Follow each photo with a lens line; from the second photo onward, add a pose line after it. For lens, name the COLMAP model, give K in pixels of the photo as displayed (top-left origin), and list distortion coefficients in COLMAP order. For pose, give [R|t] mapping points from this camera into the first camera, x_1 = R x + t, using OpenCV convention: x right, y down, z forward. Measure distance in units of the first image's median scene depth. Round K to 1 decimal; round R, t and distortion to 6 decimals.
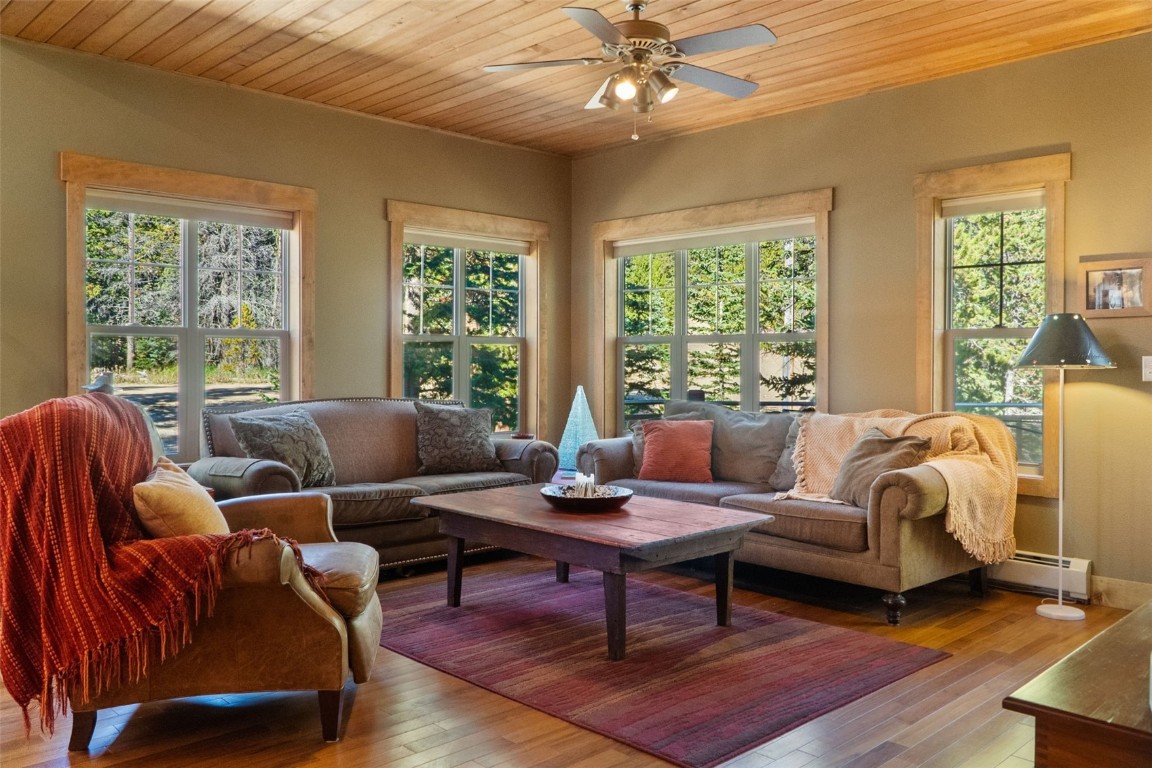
lens RADIAL K [[929.9, 0, 578.2], [0, 929.9, 387.2], [0, 0, 1]] dist [0.004808, 0.002734]
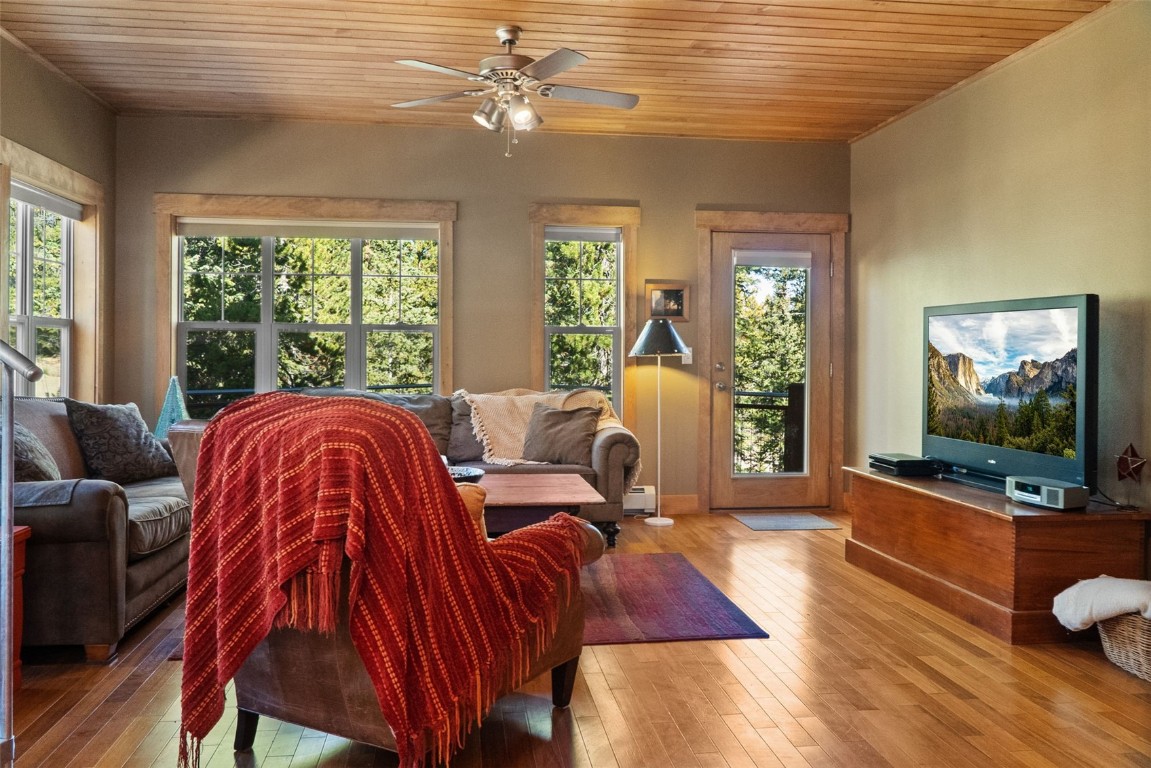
lens RADIAL K [[929.1, 0, 579.6], [0, 929.1, 373.5], [0, 0, 1]] dist [0.004808, 0.002734]
pose [[0.587586, -0.018605, 0.808948, -0.651749], [0.017070, 0.999798, 0.010595, -0.008441], [-0.808982, 0.007583, 0.587785, 0.207502]]
